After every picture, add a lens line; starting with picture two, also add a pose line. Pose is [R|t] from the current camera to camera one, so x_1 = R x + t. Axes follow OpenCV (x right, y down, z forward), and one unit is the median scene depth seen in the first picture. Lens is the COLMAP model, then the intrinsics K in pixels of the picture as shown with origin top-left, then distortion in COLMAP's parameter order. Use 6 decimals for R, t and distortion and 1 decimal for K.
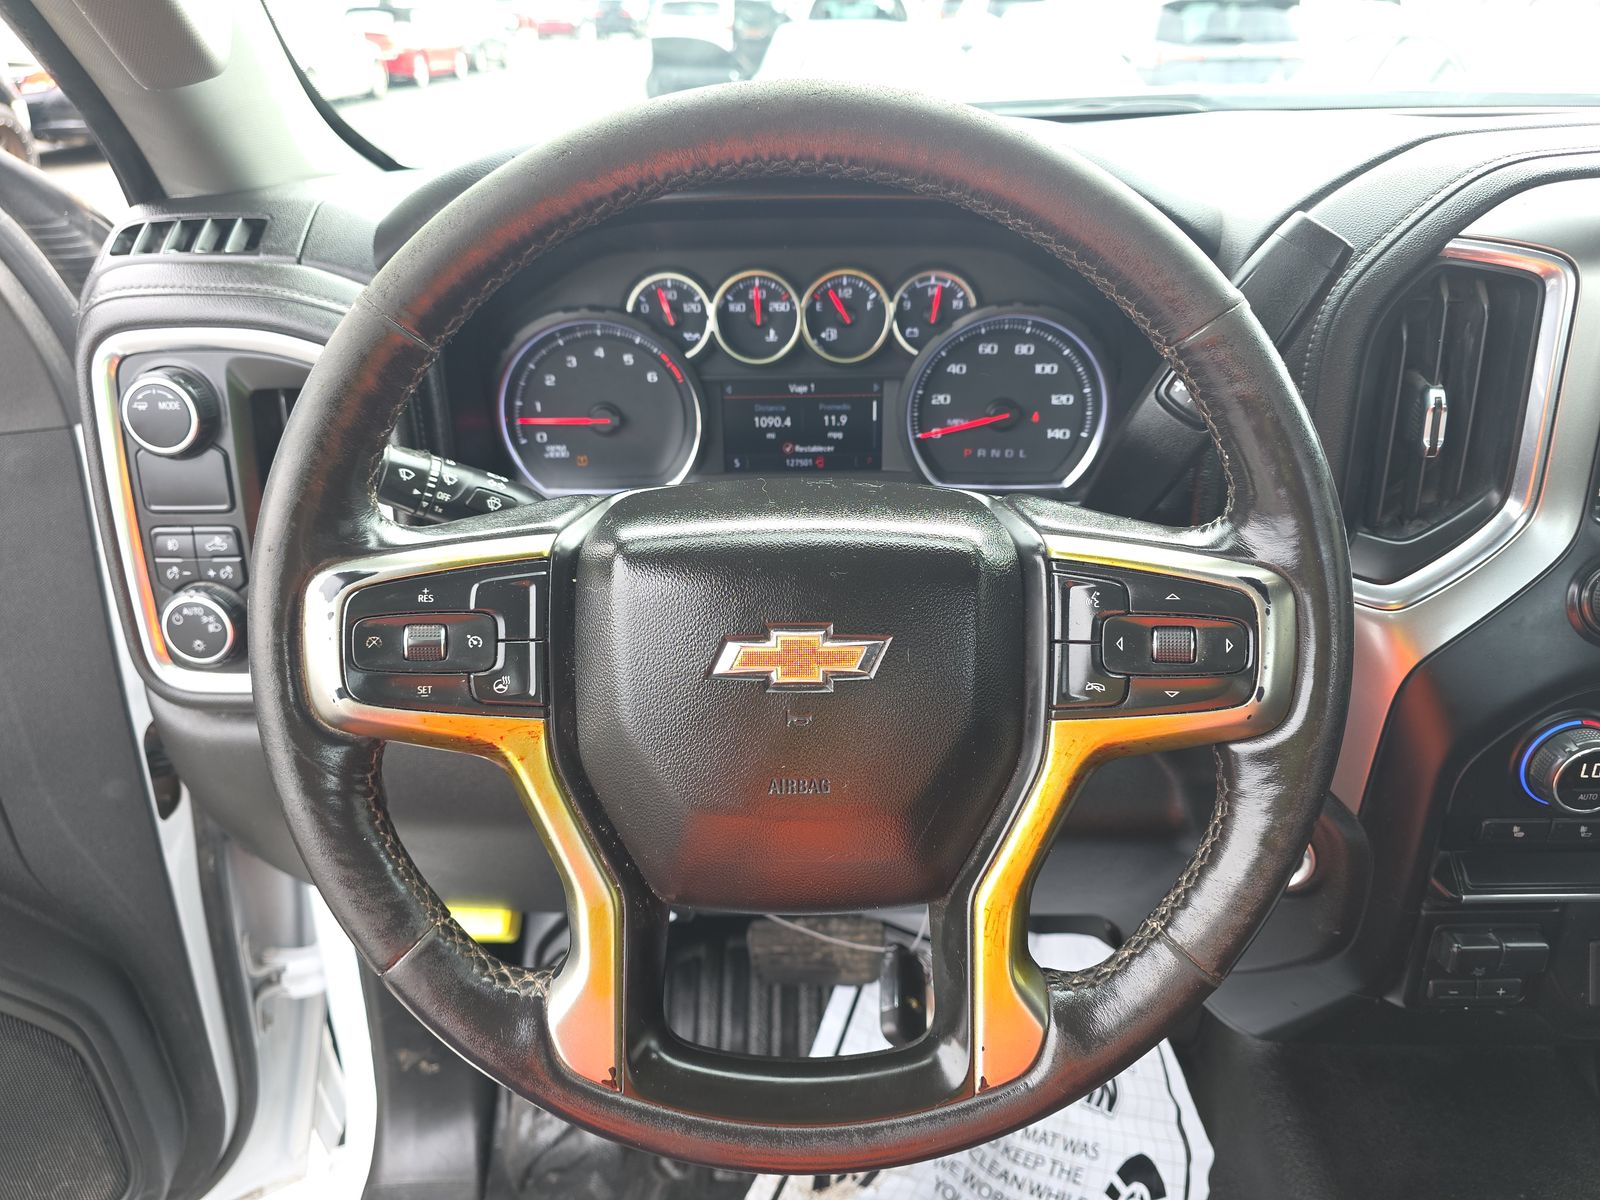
lens RADIAL K [[1127.3, 0, 794.2], [0, 1127.3, 609.5], [0, 0, 1]] dist [-0.015654, 0.005159]
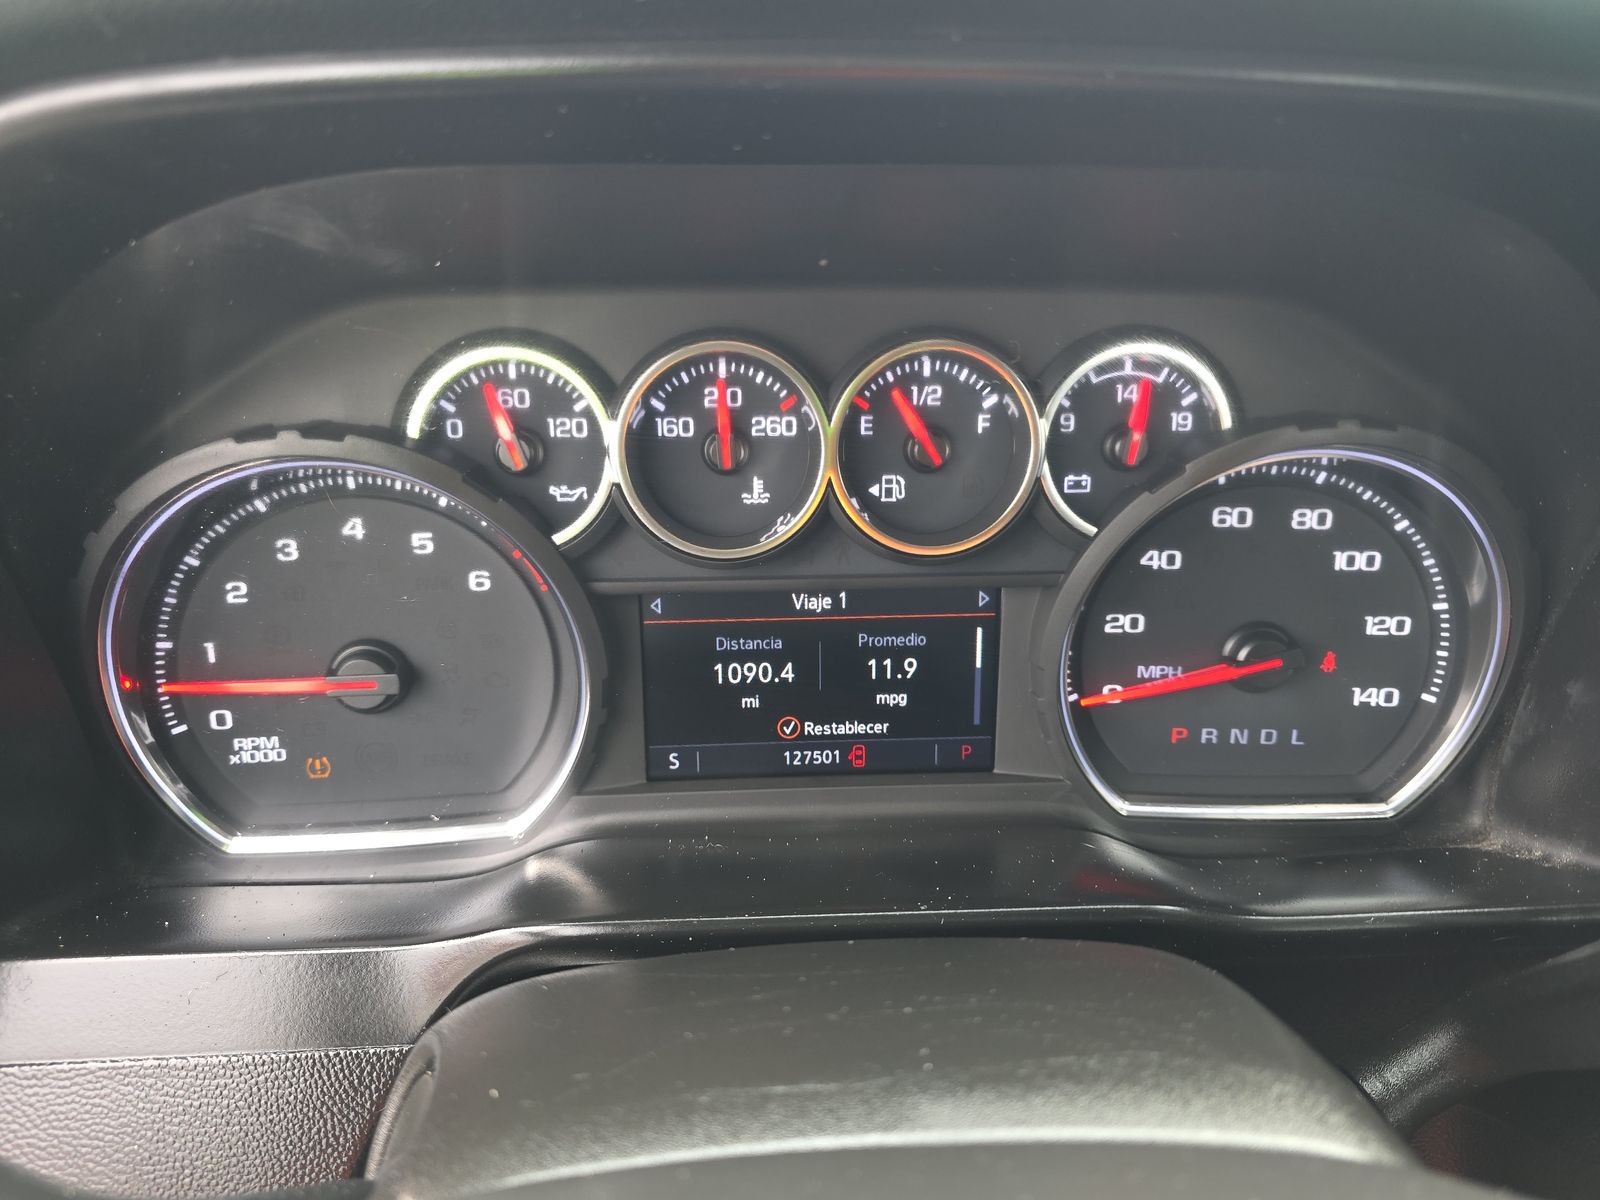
lens RADIAL K [[1127.3, 0, 804.9], [0, 1127.3, 603.1], [0, 0, 1]] dist [-0.015654, 0.005159]
pose [[0.997615, -0.007752, 0.068589, -0.030872], [0.013139, 0.996832, -0.078449, -0.164352], [-0.067763, 0.079163, 0.994556, 0.565718]]
